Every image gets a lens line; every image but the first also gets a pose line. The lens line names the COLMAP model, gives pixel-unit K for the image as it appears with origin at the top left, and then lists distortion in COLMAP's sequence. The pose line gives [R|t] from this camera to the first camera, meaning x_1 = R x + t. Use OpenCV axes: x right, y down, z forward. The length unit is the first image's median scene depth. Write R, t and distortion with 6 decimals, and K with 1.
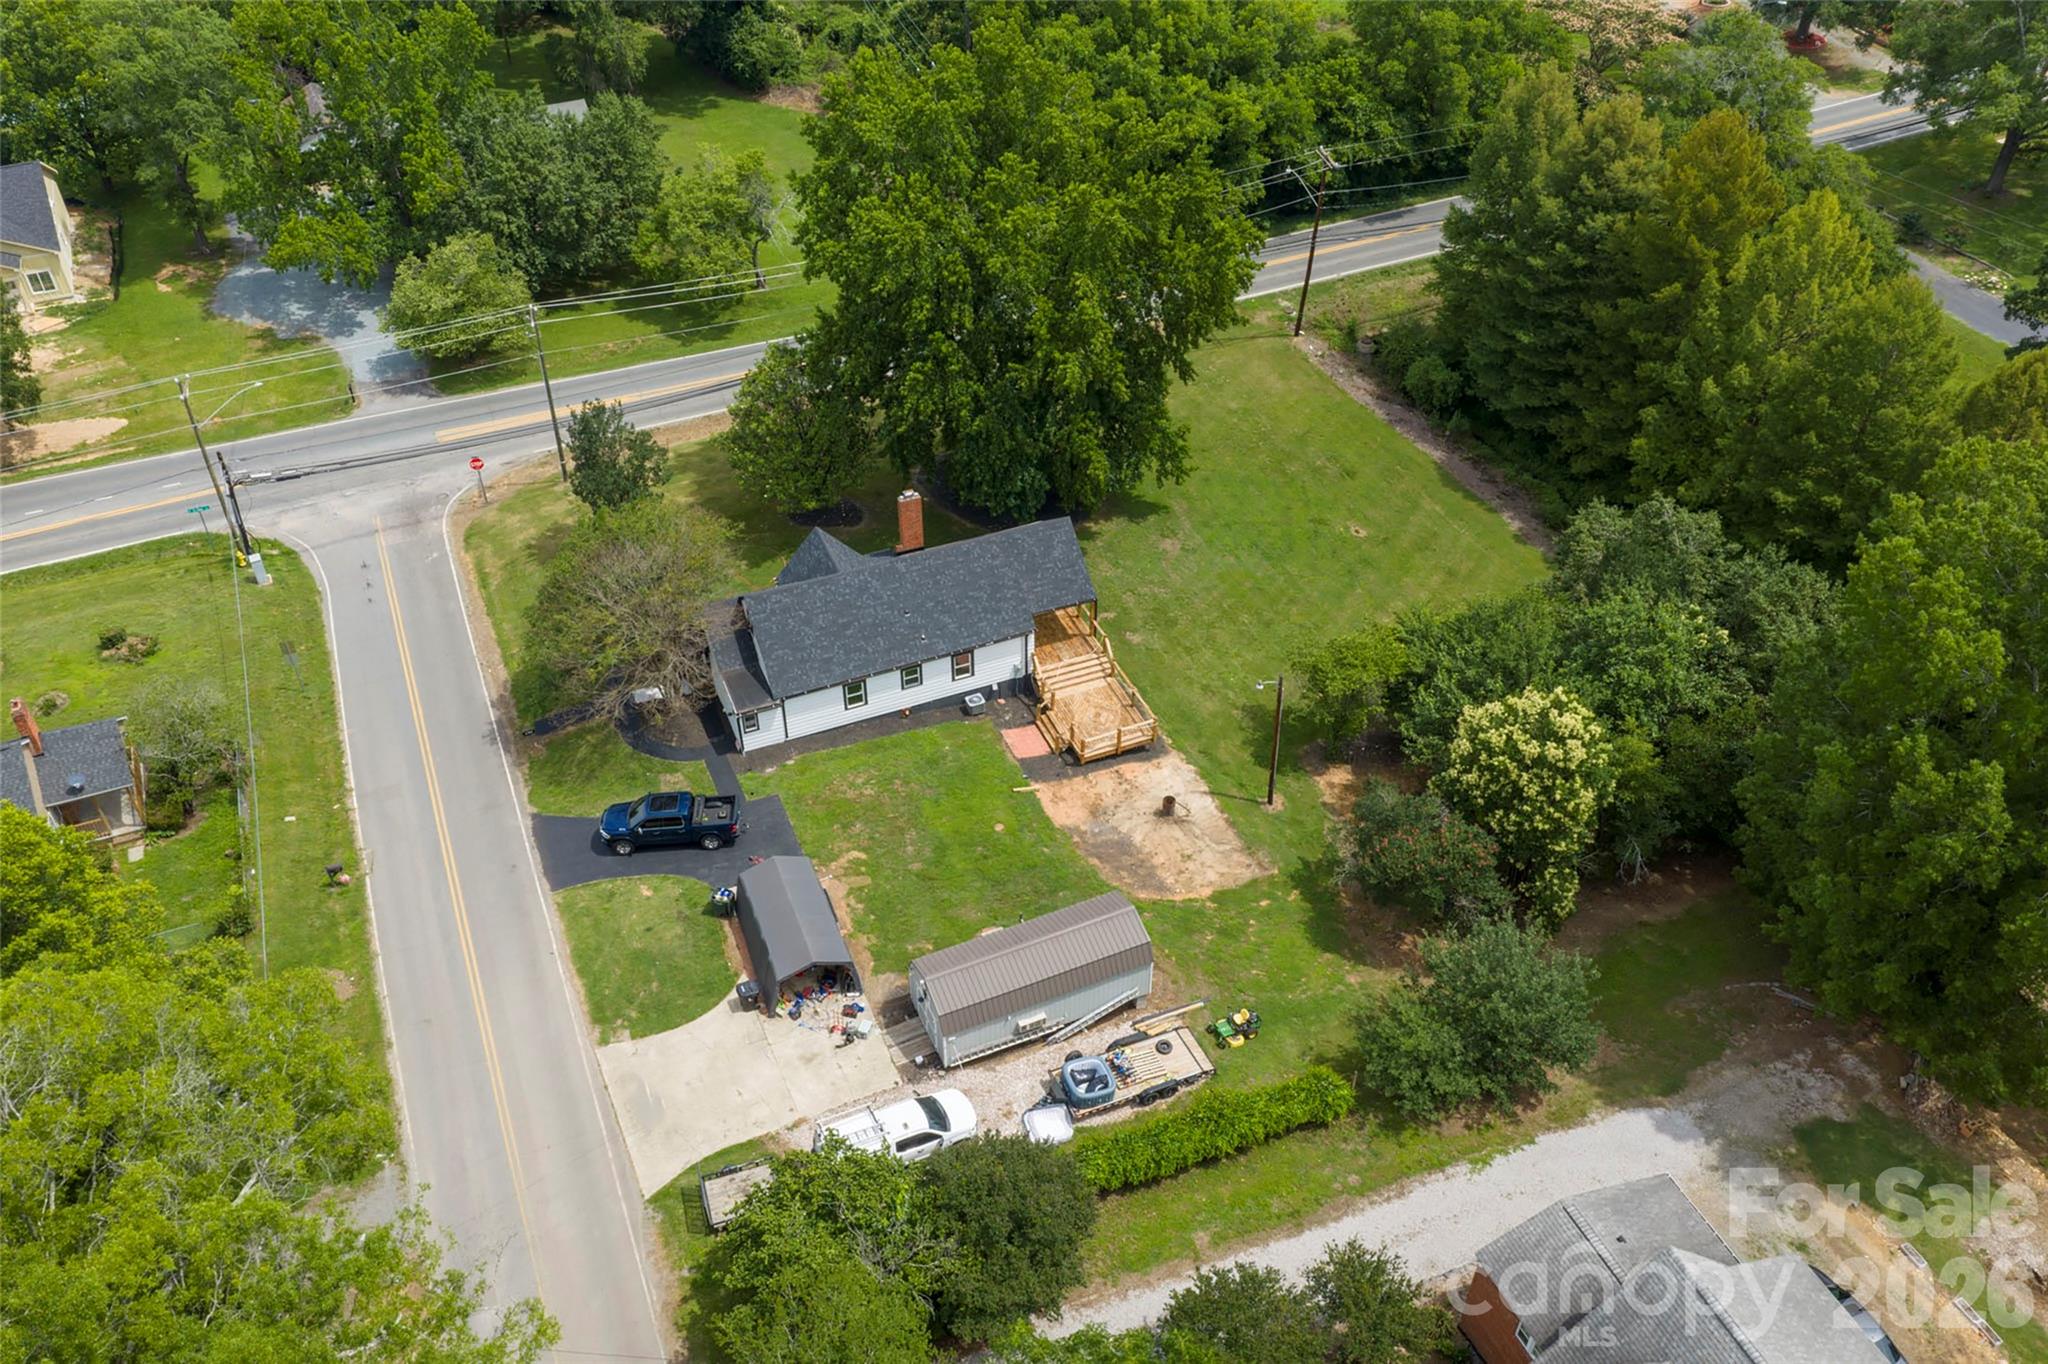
lens RADIAL K [[1704.4, 0, 1024.0], [0, 1704.4, 682.0], [0, 0, 1]] dist [0.009289, -0.008552]
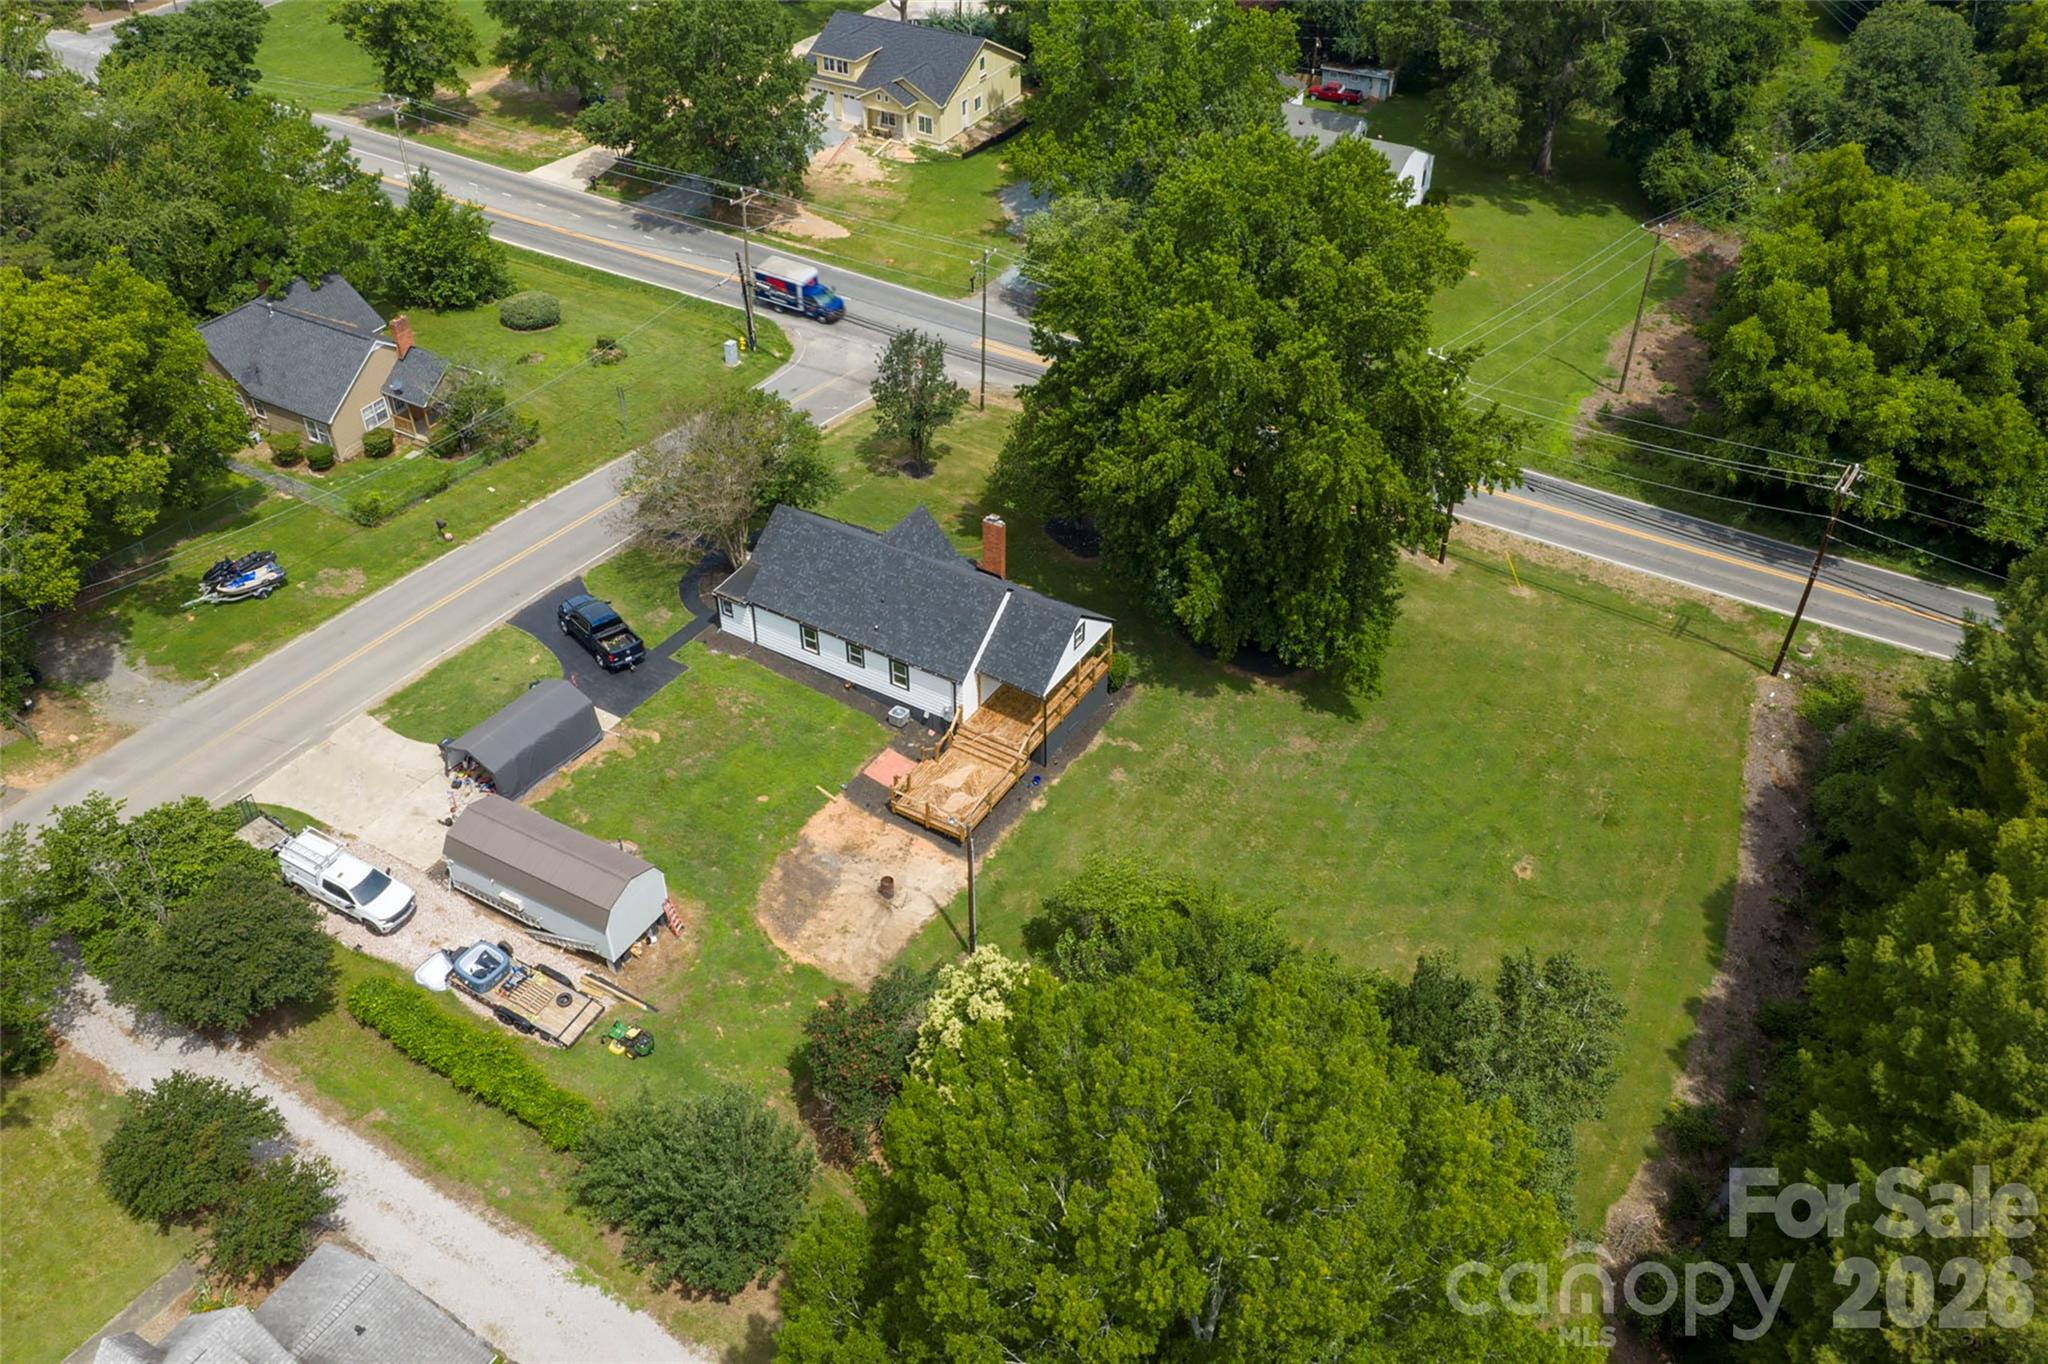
lens RADIAL K [[1704.4, 0, 1024.0], [0, 1704.4, 682.0], [0, 0, 1]] dist [0.009289, -0.008552]
pose [[0.593076, 0.512199, -0.621219, 0.672794], [-0.529281, 0.829441, 0.178576, -0.237720], [0.606731, 0.222890, 0.763019, 0.280768]]
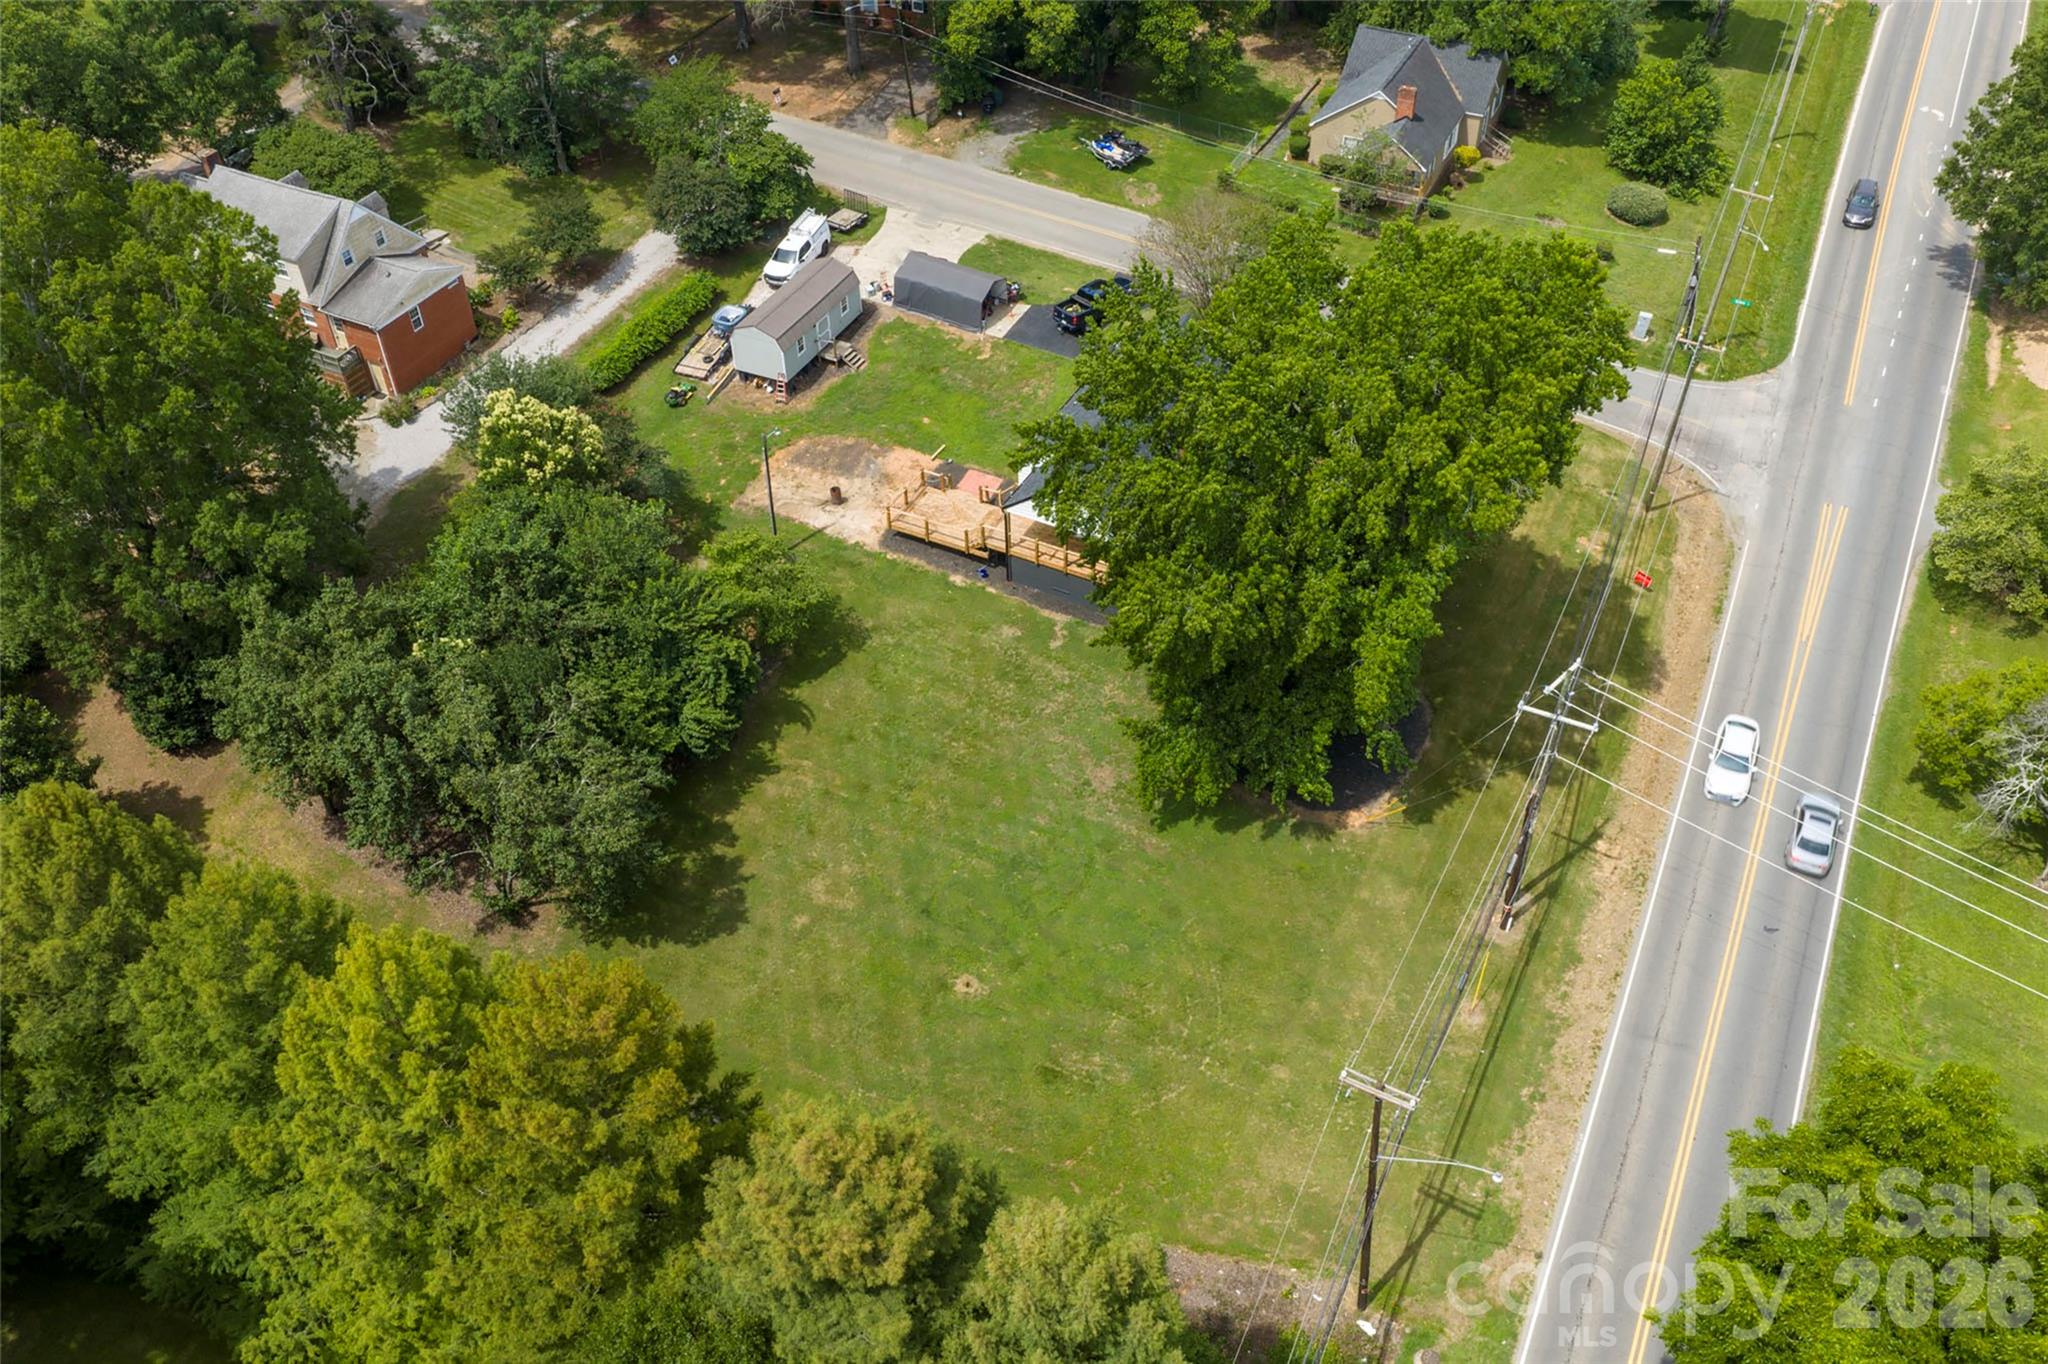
lens RADIAL K [[1704.4, 0, 1024.0], [0, 1704.4, 682.0], [0, 0, 1]] dist [0.009289, -0.008552]
pose [[-0.763783, 0.448200, -0.464492, 0.600369], [-0.404939, 0.227673, 0.885545, -1.014036], [0.502653, 0.864455, 0.007601, 1.169413]]
